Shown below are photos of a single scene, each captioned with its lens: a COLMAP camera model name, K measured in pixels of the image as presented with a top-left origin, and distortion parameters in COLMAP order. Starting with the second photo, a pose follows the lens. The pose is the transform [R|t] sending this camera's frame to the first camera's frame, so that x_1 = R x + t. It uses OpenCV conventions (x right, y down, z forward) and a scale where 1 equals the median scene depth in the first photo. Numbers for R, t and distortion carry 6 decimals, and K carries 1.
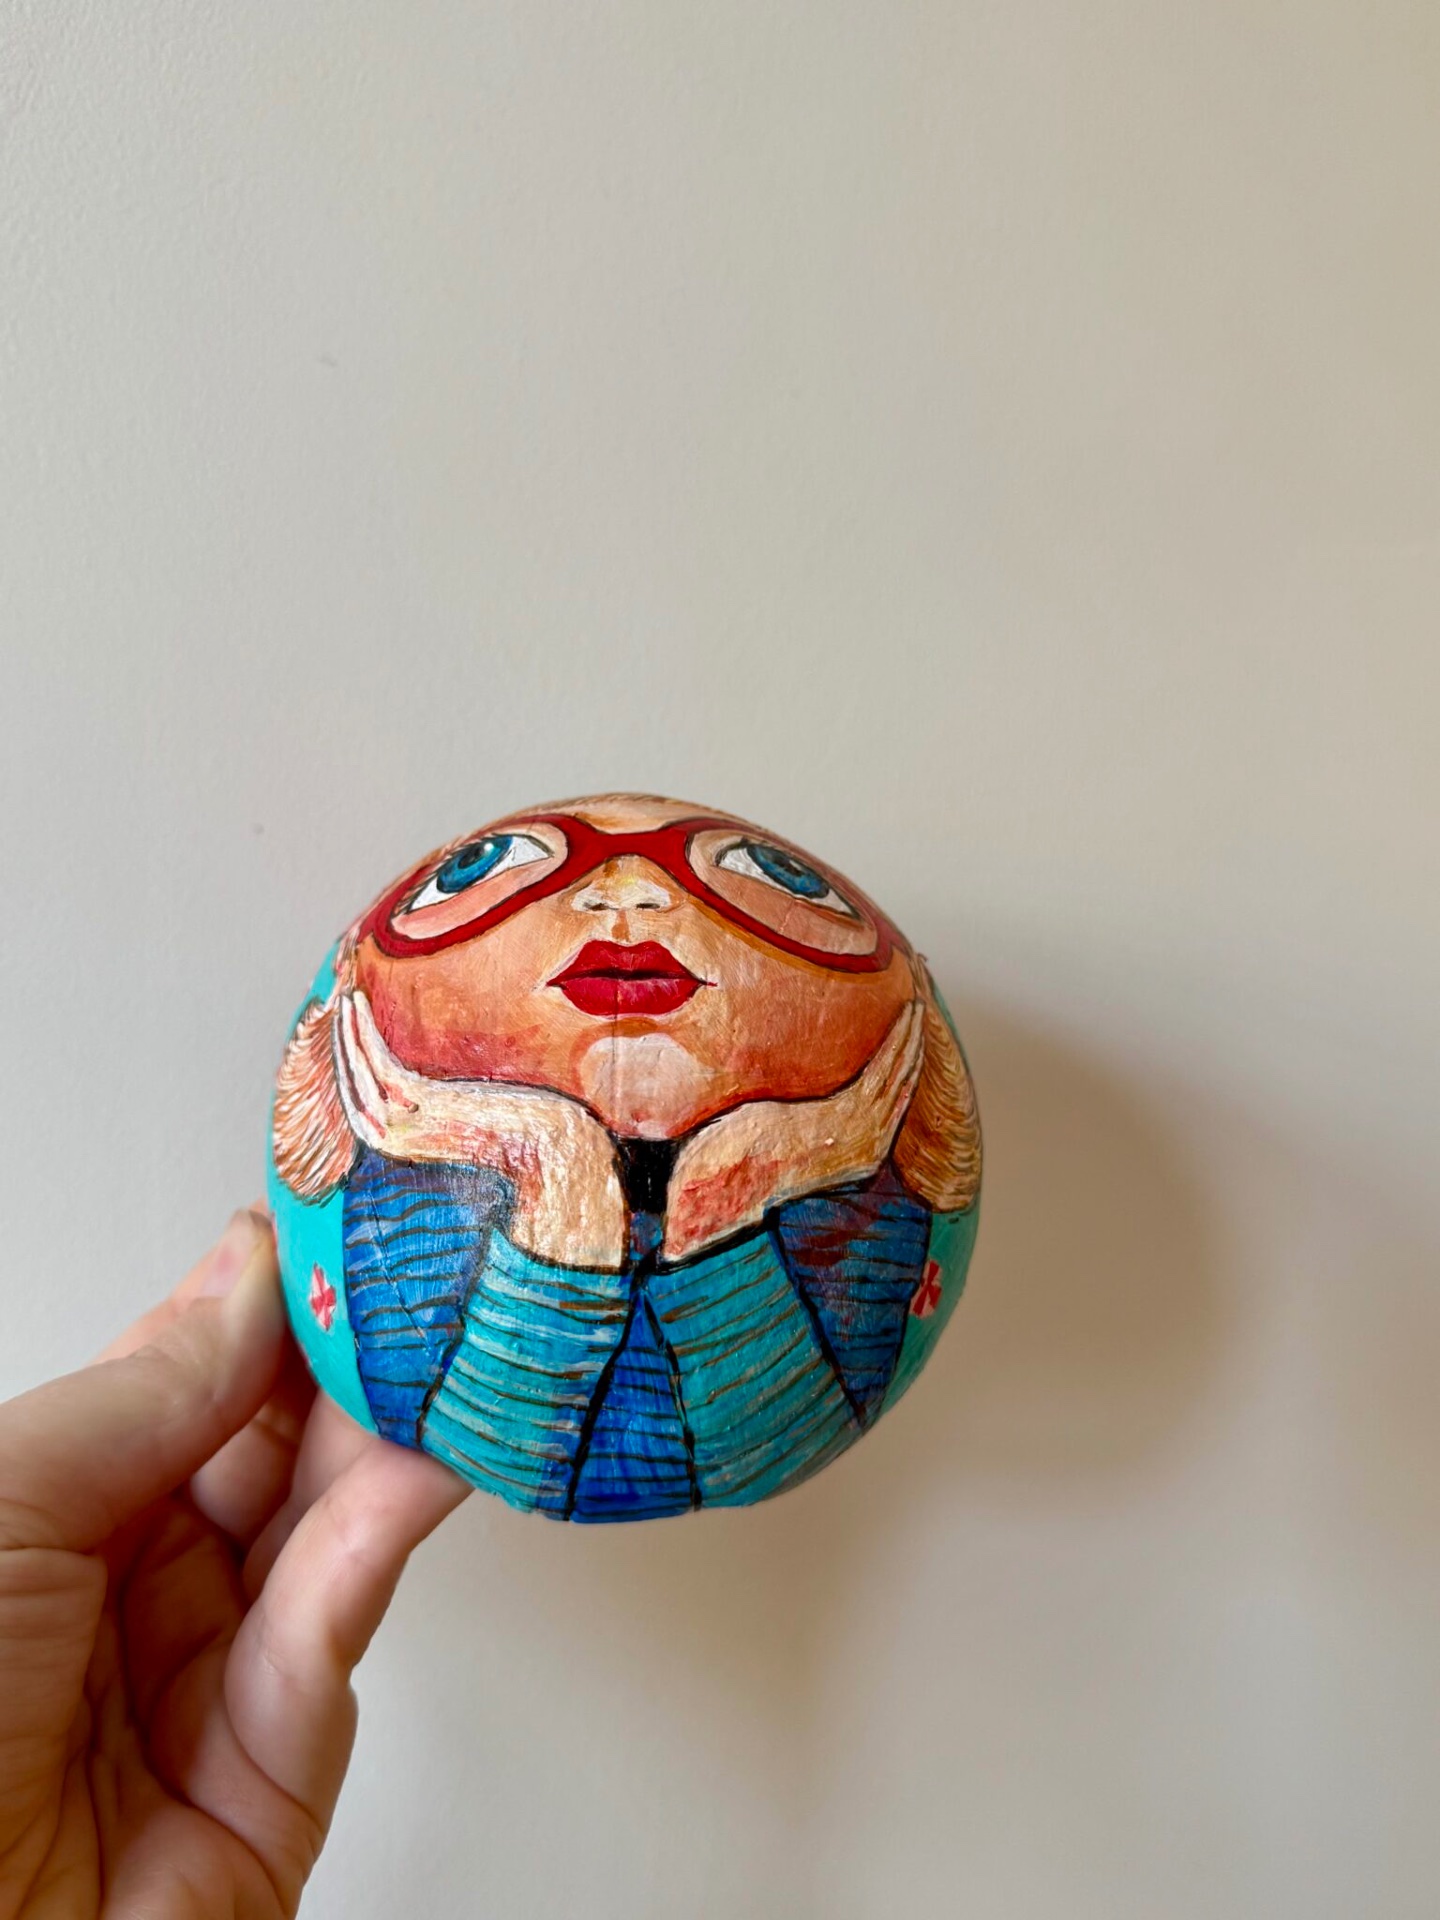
lens RADIAL K [[1681.7, 0, 720.0], [0, 1681.7, 960.0], [0, 0, 1]] dist [0.117200, -0.005190]
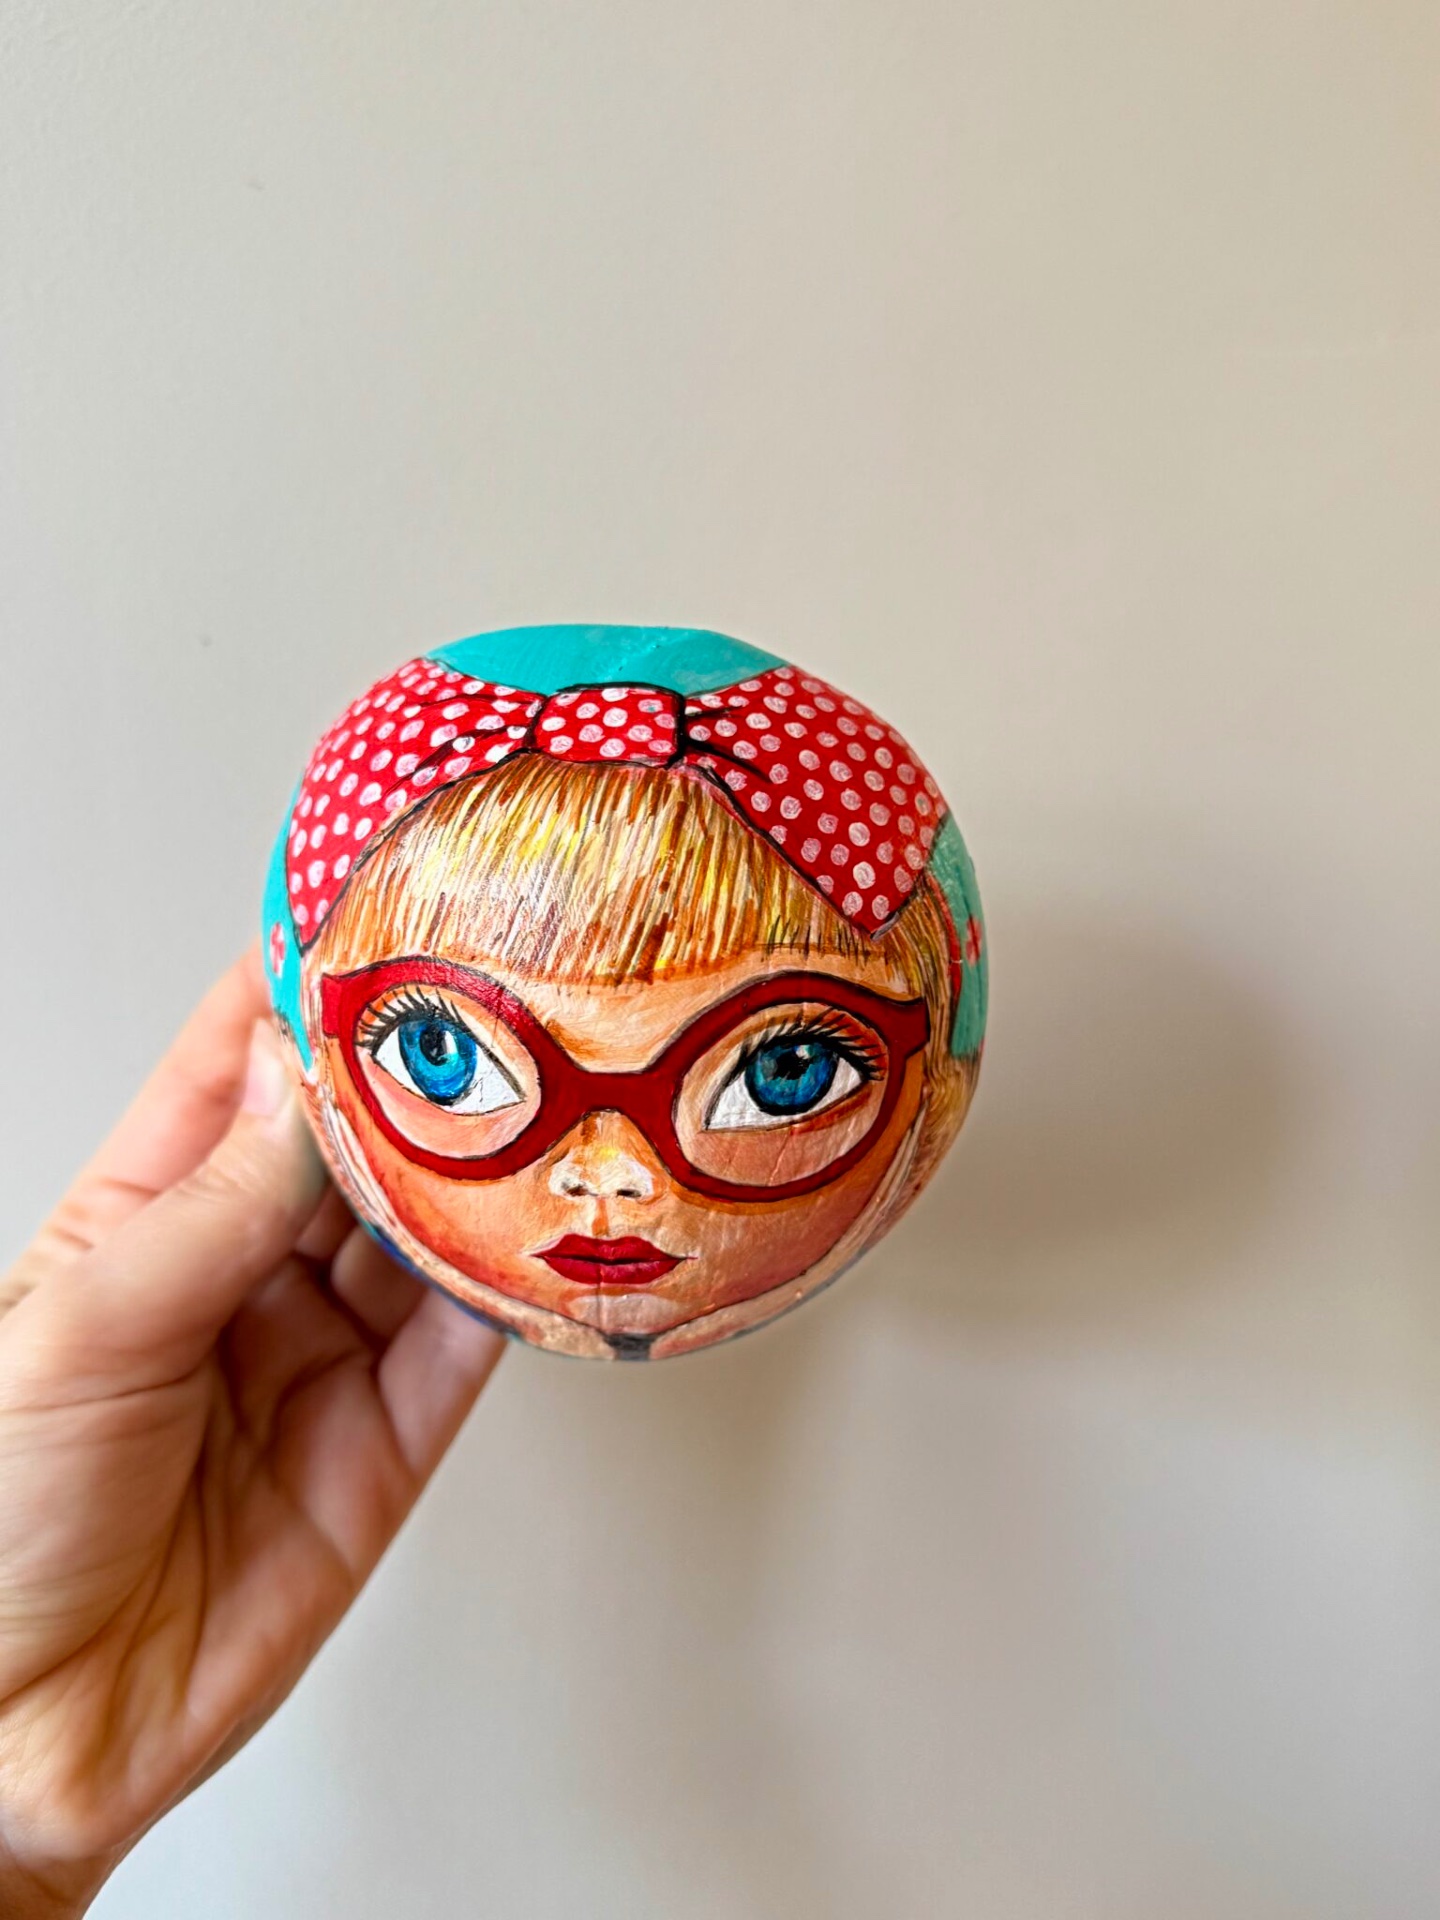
lens RADIAL K [[1681.7, 0, 720.0], [0, 1681.7, 960.0], [0, 0, 1]] dist [0.117200, -0.005190]
pose [[0.996557, 0.081186, -0.016847, 0.014448], [-0.004858, 0.260004, 0.965595, -1.021094], [0.082773, -0.962189, 0.259503, 0.912729]]
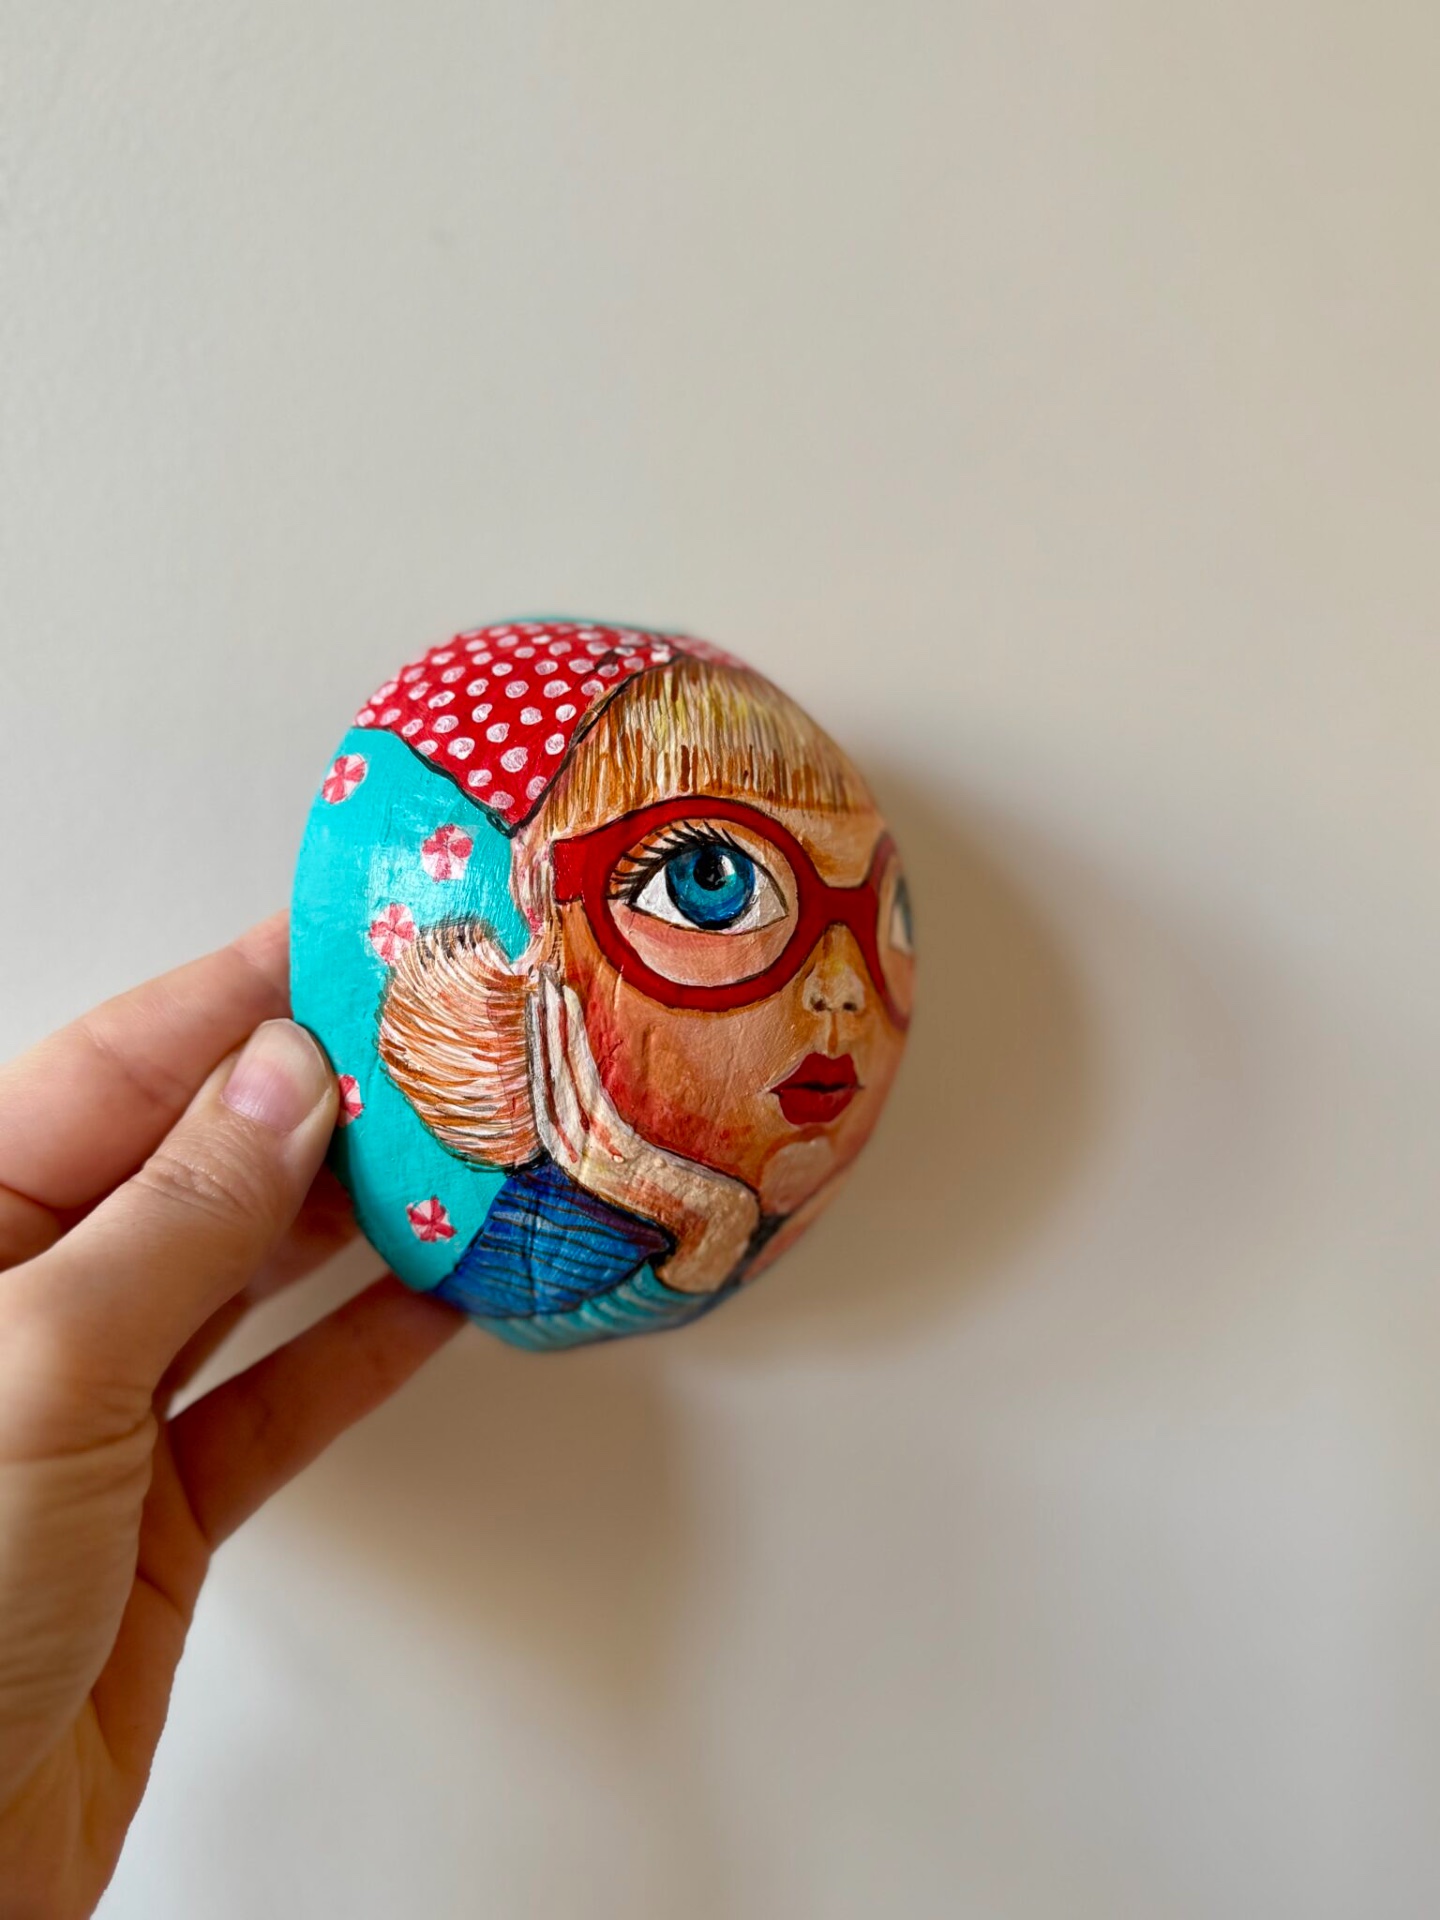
lens RADIAL K [[1681.7, 0, 720.0], [0, 1681.7, 960.0], [0, 0, 1]] dist [0.117200, -0.005190]
pose [[0.706723, 0.085444, 0.702311, -0.894593], [-0.579400, 0.639561, 0.505230, -0.568712], [-0.406002, -0.763977, 0.501499, 0.530176]]
